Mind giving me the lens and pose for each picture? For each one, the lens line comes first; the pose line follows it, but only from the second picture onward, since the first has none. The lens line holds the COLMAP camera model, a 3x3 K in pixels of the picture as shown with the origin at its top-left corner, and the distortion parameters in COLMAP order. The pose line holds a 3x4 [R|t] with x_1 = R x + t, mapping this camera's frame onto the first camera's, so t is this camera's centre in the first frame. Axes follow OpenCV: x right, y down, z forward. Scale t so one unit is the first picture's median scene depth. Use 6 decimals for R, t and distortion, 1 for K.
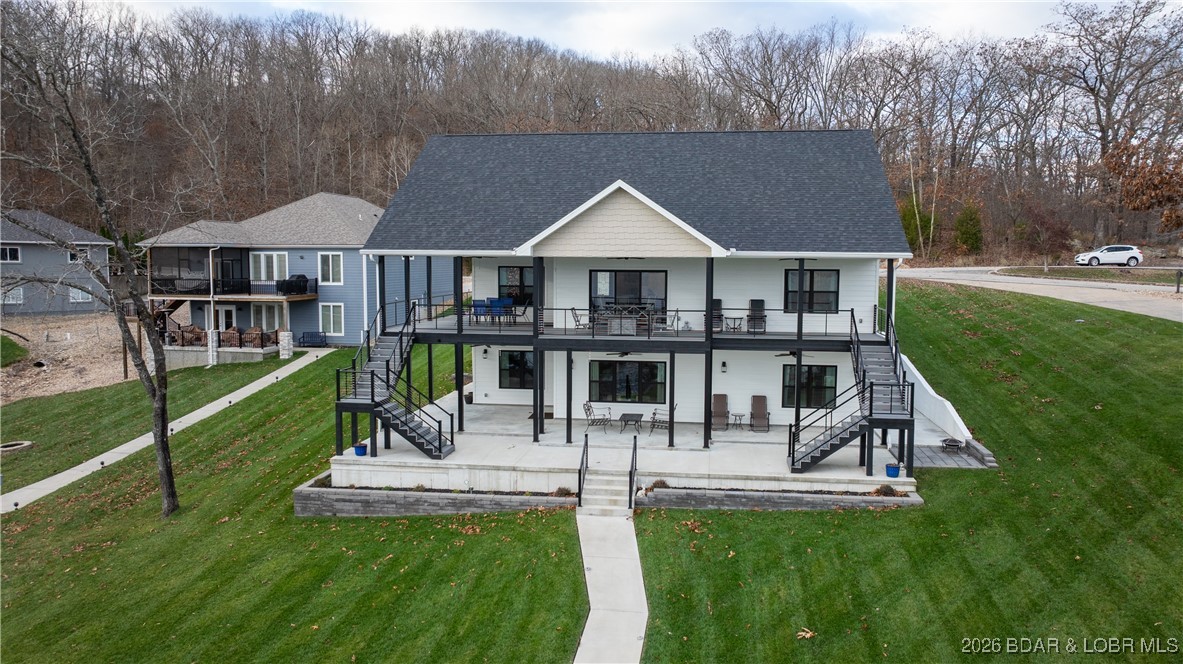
lens RADIAL K [[831.6, 0, 598.2], [0, 831.6, 325.9], [0, 0, 1]] dist [-0.022449, 0.006432]
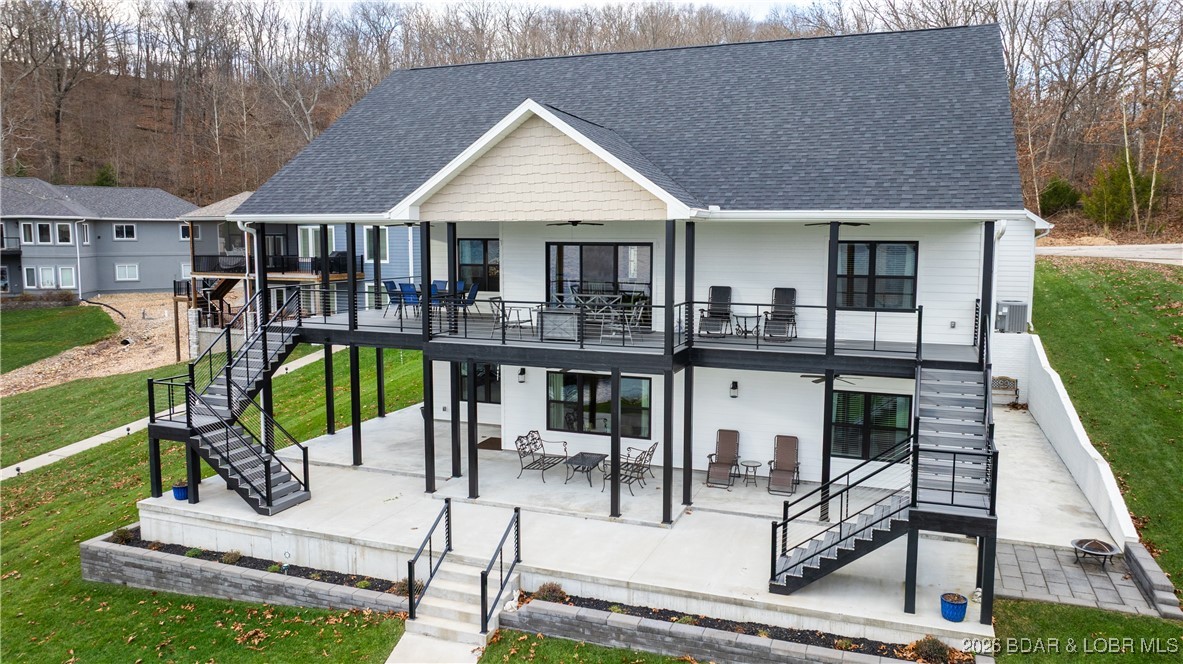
lens RADIAL K [[834.7, 0, 595.8], [0, 834.7, 327.5], [0, 0, 1]] dist [-0.060164, 0.072368]
pose [[0.973142, 0.022441, -0.229111, 0.199138], [-0.016248, 0.999451, 0.028880, -0.017515], [0.229633, -0.024382, 0.972972, 0.341546]]
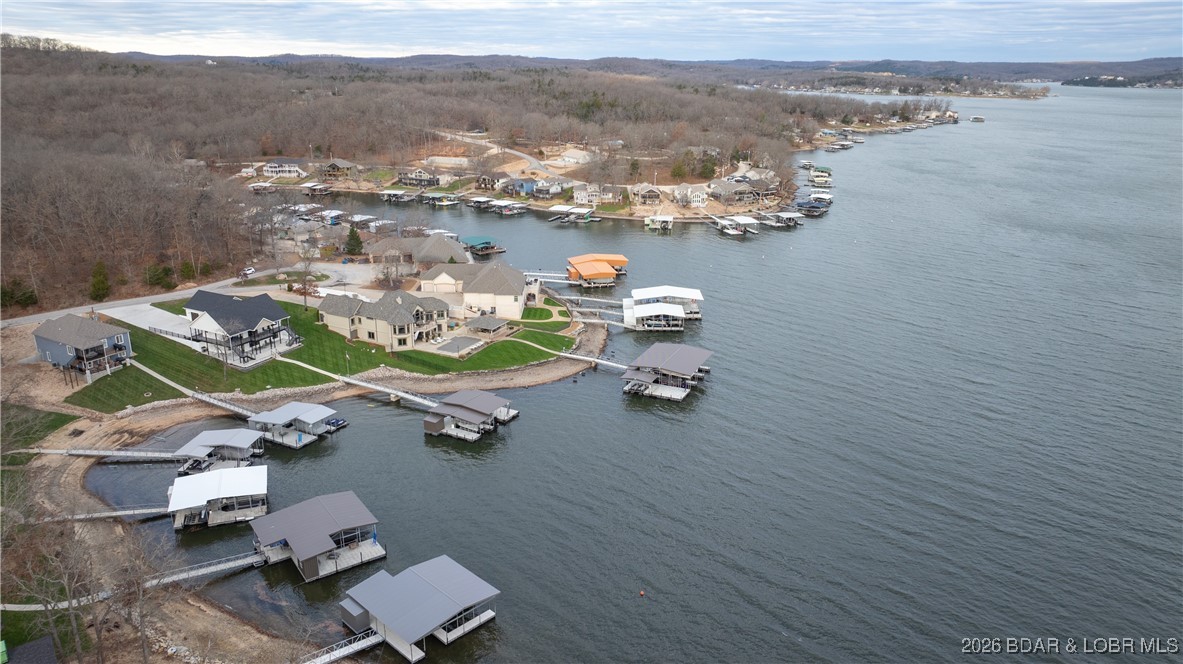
lens RADIAL K [[831.6, 0, 598.2], [0, 831.6, 325.9], [0, 0, 1]] dist [-0.022449, 0.006432]
pose [[0.333108, -0.288259, 0.897745, -5.140695], [0.066756, 0.956942, 0.282498, -1.815065], [-0.940523, -0.034172, 0.338008, -3.955341]]
